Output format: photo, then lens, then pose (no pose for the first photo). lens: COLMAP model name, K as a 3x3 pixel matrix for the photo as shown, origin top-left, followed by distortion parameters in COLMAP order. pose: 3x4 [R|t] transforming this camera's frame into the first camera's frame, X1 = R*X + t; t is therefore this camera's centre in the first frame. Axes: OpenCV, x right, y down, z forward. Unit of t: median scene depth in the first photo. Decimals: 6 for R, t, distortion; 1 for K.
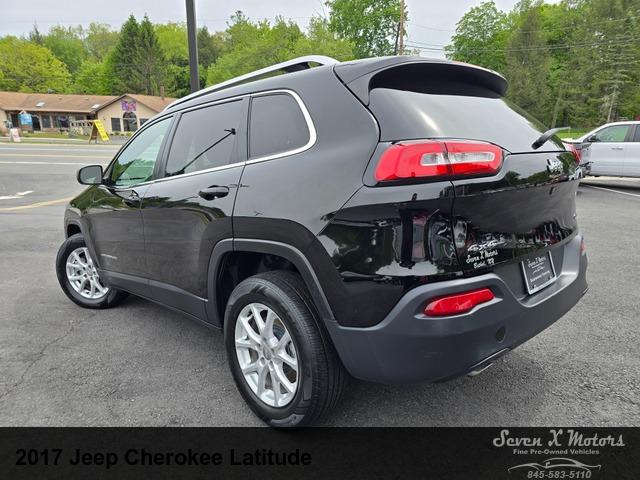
lens RADIAL K [[432.9, 0, 313.9], [0, 432.9, 232.8], [0, 0, 1]] dist [0.067208, -0.058621]
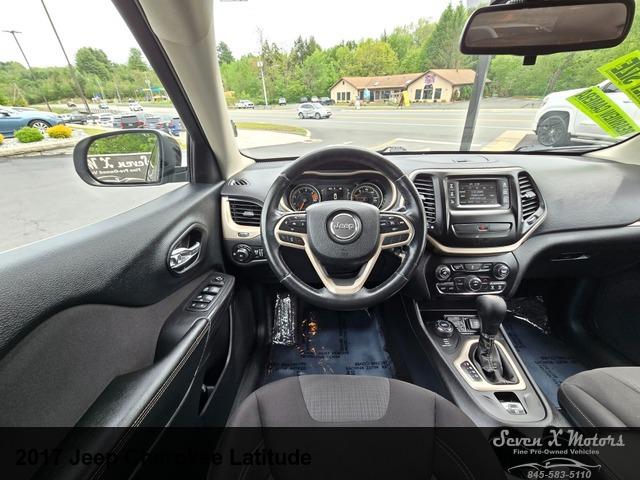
lens RADIAL K [[263.5, 0, 315.5], [0, 263.5, 239.1], [0, 0, 1]] dist [0.004119, -0.003705]
pose [[0.727955, 0.284148, -0.623972, -0.162234], [-0.115747, 0.947947, 0.296646, -0.120984], [0.675784, -0.143723, 0.722952, 0.730266]]
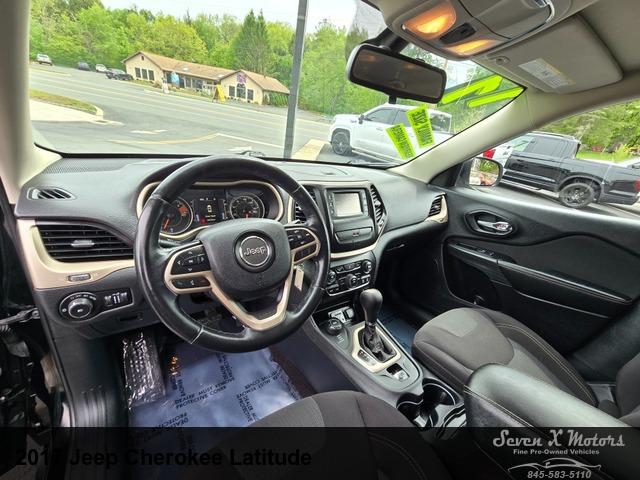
lens RADIAL K [[262.0, 0, 316.6], [0, 262.0, 241.6], [0, 0, 1]] dist [-0.003027, -0.000735]
pose [[0.979314, 0.192621, -0.061984, -0.211928], [-0.174087, 0.958175, 0.227142, -0.124091], [0.103144, -0.211653, 0.971887, 0.730782]]
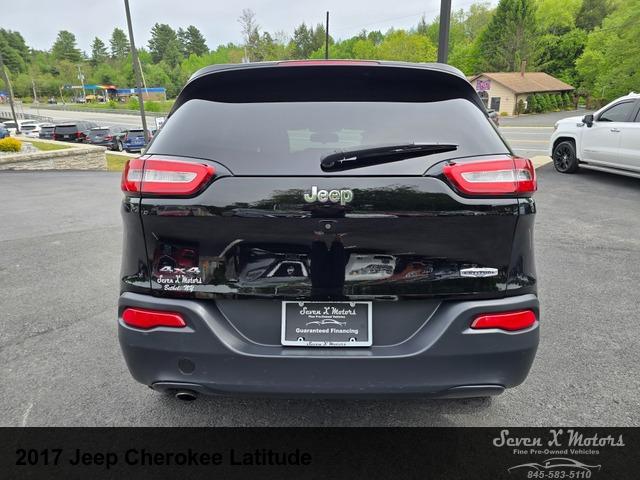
lens RADIAL K [[432.9, 0, 317.3], [0, 432.9, 232.3], [0, 0, 1]] dist [0.067208, -0.058621]
pose [[0.716396, 0.170607, -0.676514, 0.473058], [-0.139132, 0.985100, 0.101094, -0.072337], [0.683681, 0.021702, 0.729458, 0.195483]]
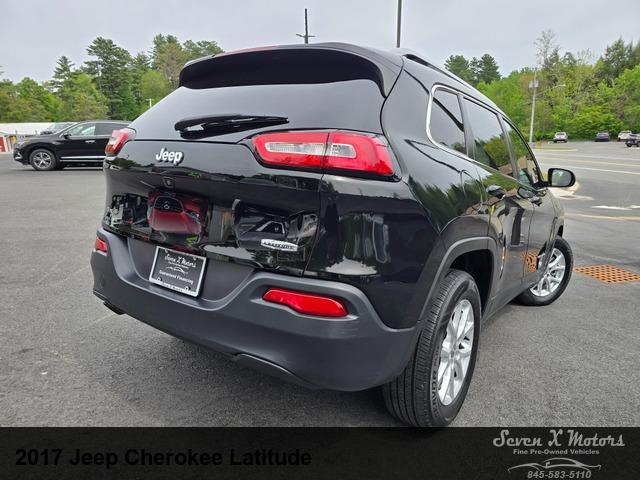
lens RADIAL K [[432.9, 0, 315.2], [0, 432.9, 240.0], [0, 0, 1]] dist [0.067208, -0.058621]
pose [[0.185694, 0.213954, -0.959032, 0.673890], [-0.229000, 0.958554, 0.169507, -0.092830], [0.955551, 0.188141, 0.226993, 0.499146]]
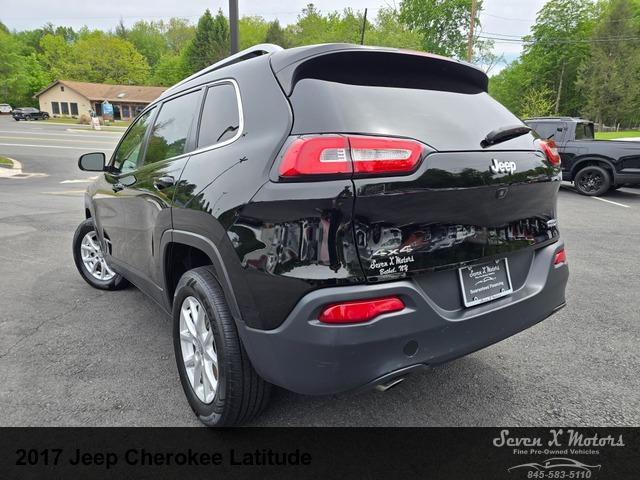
lens RADIAL K [[432.9, 0, 320.2], [0, 432.9, 229.9], [0, 0, 1]] dist [0.067208, -0.058621]
pose [[0.990491, 0.049174, -0.128491, 0.134081], [-0.048033, 0.998774, 0.011965, -0.006832], [0.128922, -0.005680, 0.991638, 0.028809]]
